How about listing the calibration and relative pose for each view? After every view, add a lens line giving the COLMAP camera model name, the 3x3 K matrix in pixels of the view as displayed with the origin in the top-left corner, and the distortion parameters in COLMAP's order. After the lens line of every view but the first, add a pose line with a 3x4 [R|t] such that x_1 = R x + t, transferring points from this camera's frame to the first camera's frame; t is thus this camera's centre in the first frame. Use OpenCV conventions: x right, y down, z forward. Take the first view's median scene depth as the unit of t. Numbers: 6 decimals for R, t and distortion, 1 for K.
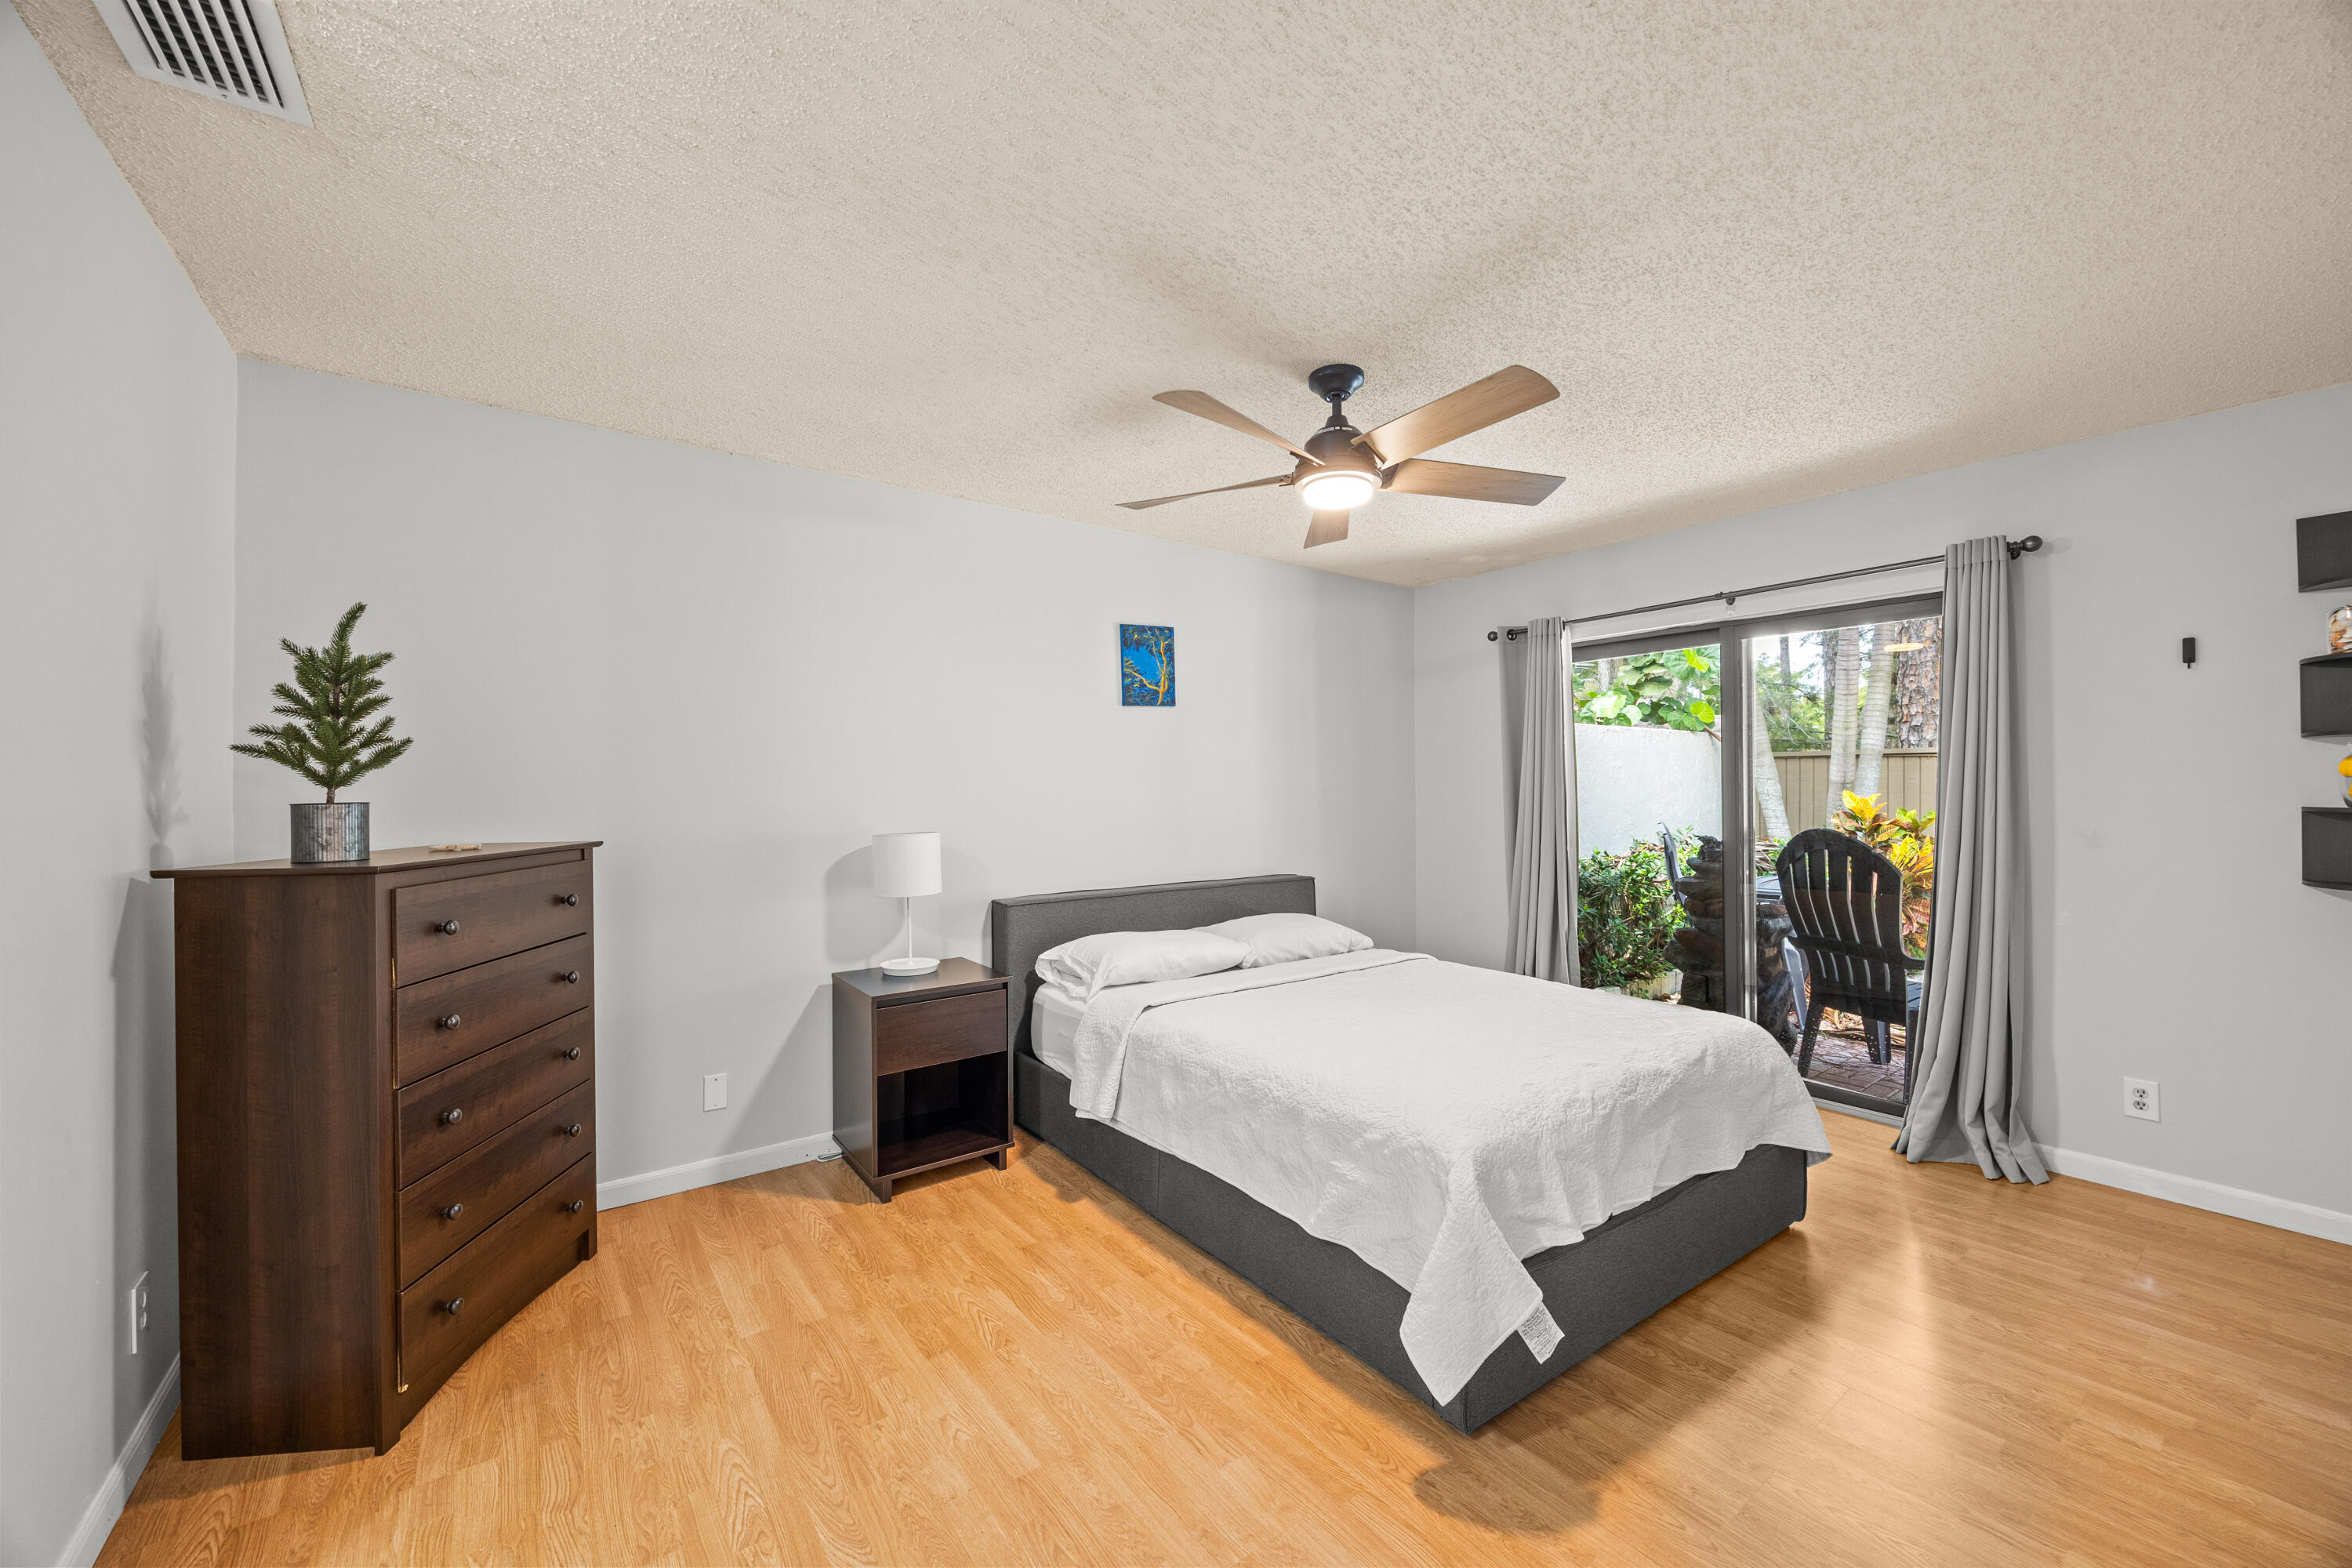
lens RADIAL K [[904.4, 0, 1180.3], [0, 904.4, 790.7], [0, 0, 1]] dist [-0.002221, 0.000174]
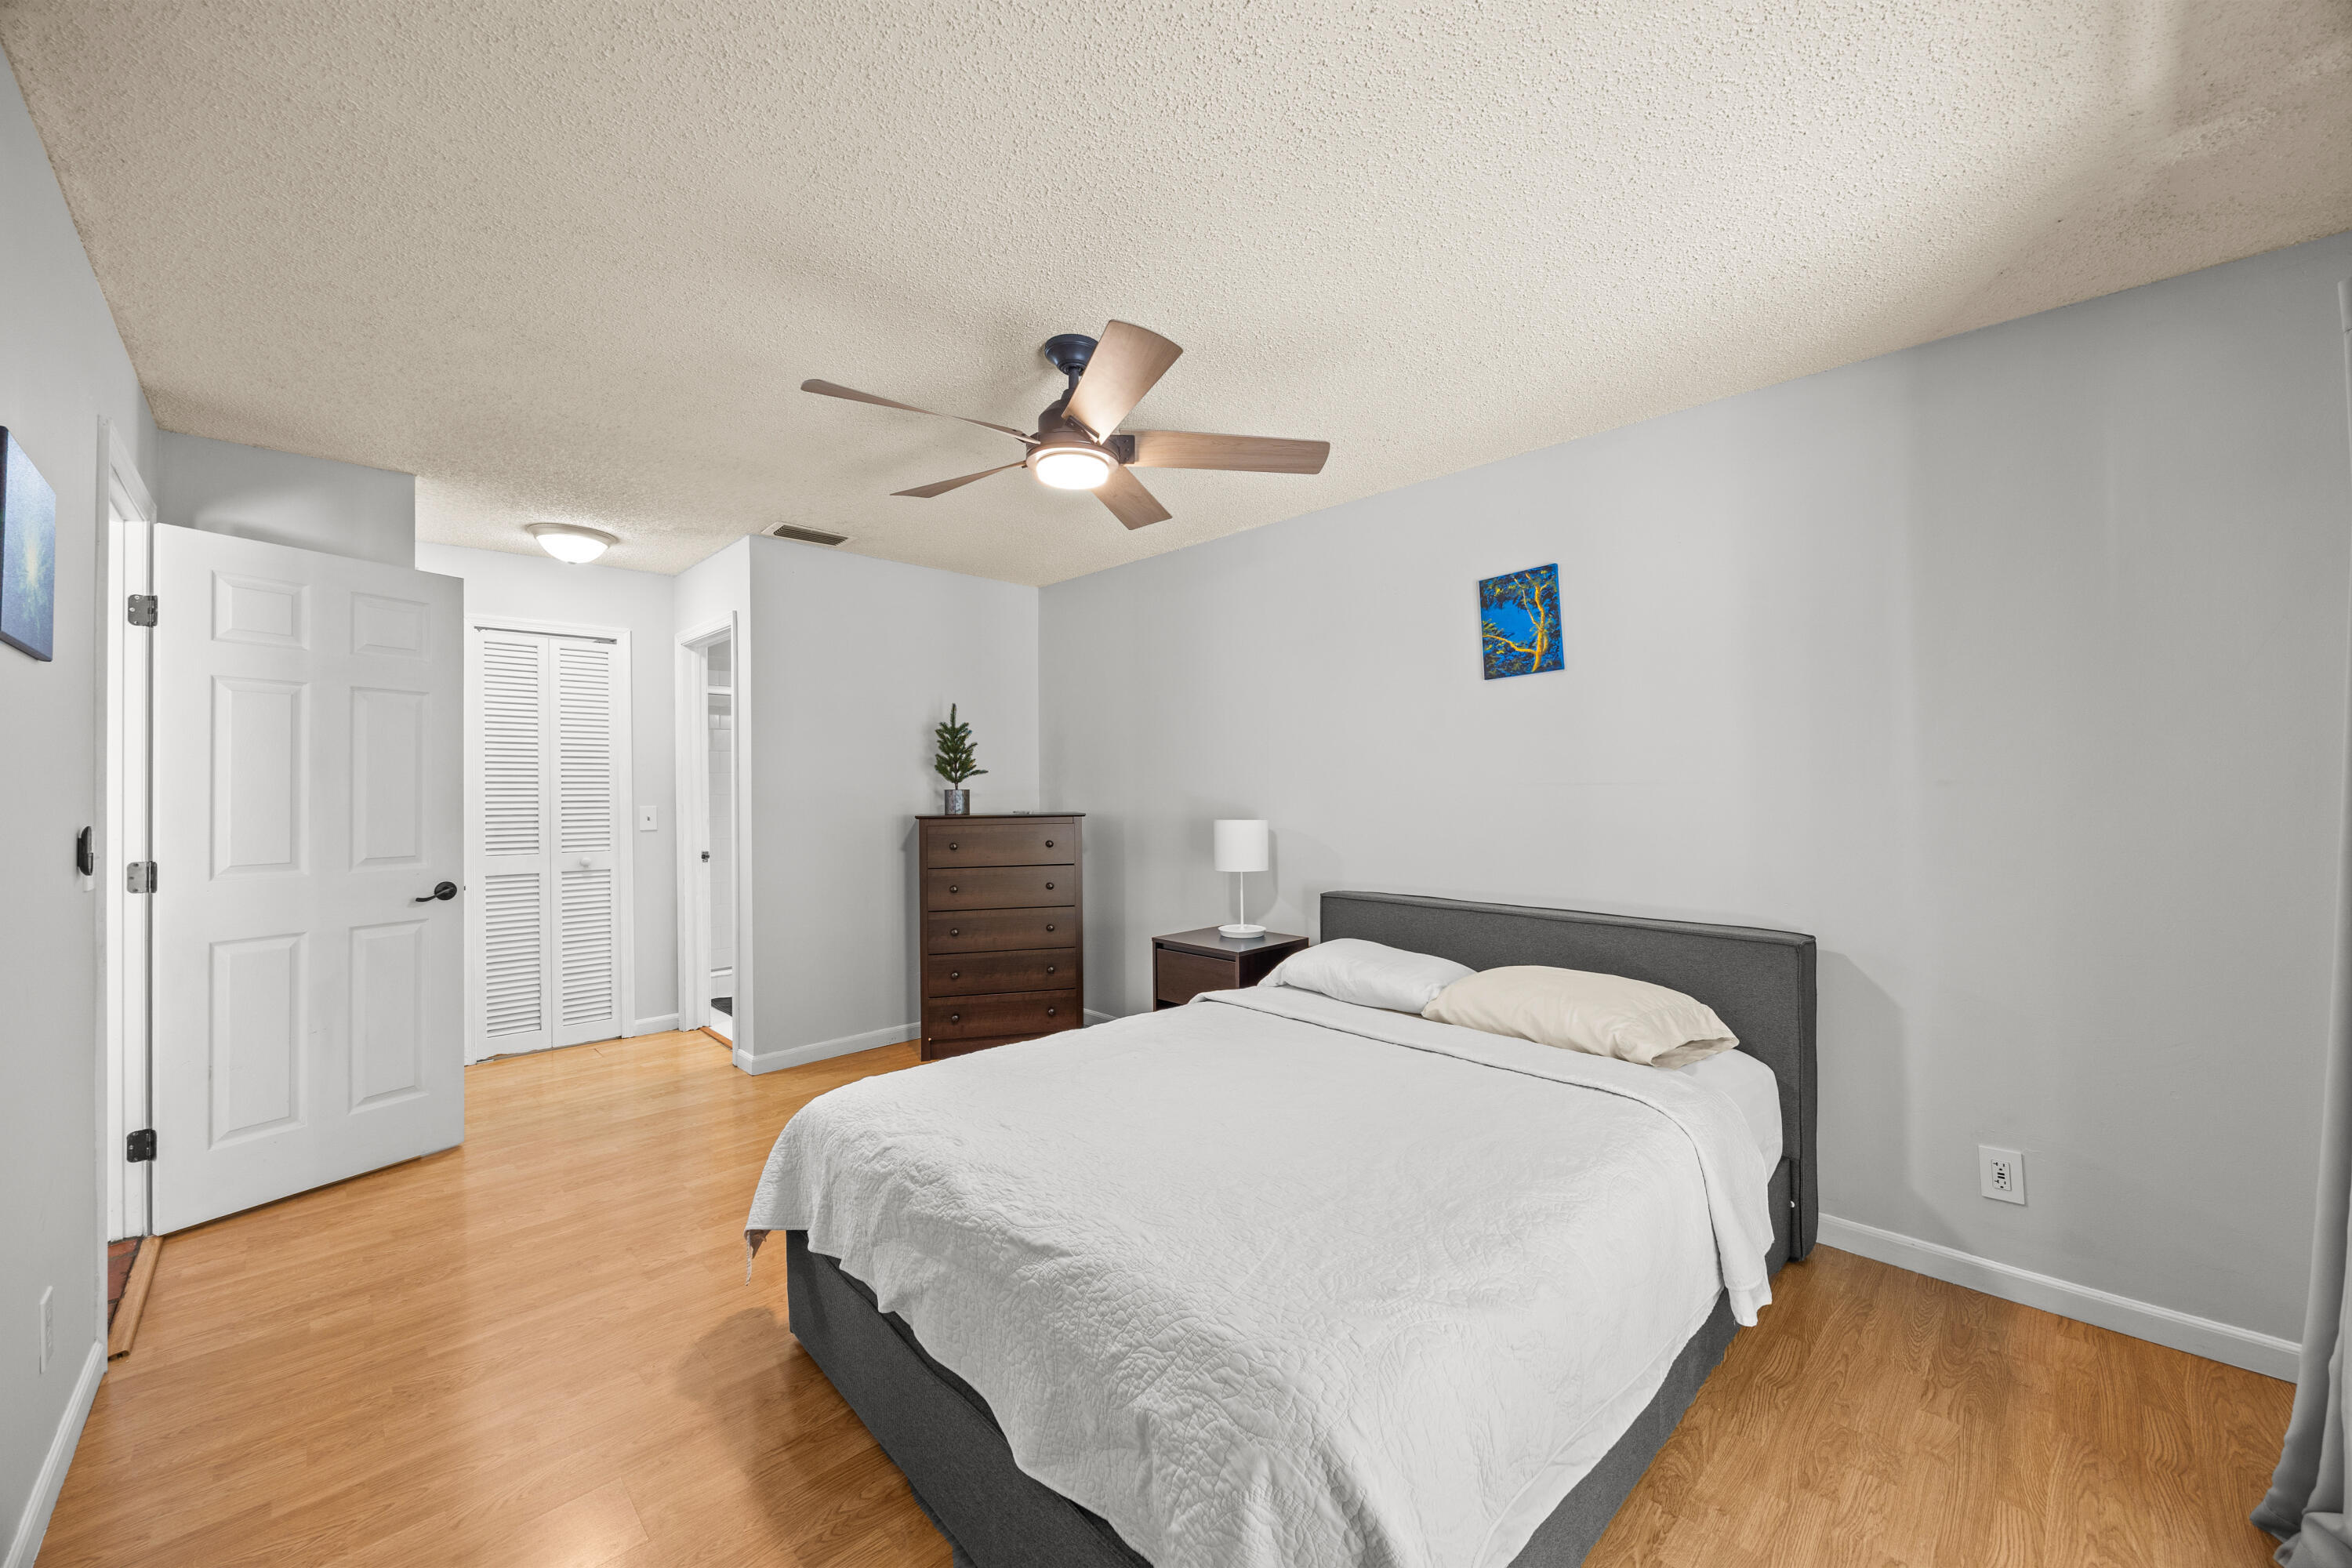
lens RADIAL K [[904.4, 0, 1176.5], [0, 904.4, 780.9], [0, 0, 1]] dist [-0.002221, 0.000174]
pose [[0.123333, 0.001826, -0.992364, 0.787540], [0.004094, 0.999989, 0.002348, -0.006489], [0.992357, -0.004352, 0.123324, 0.686203]]
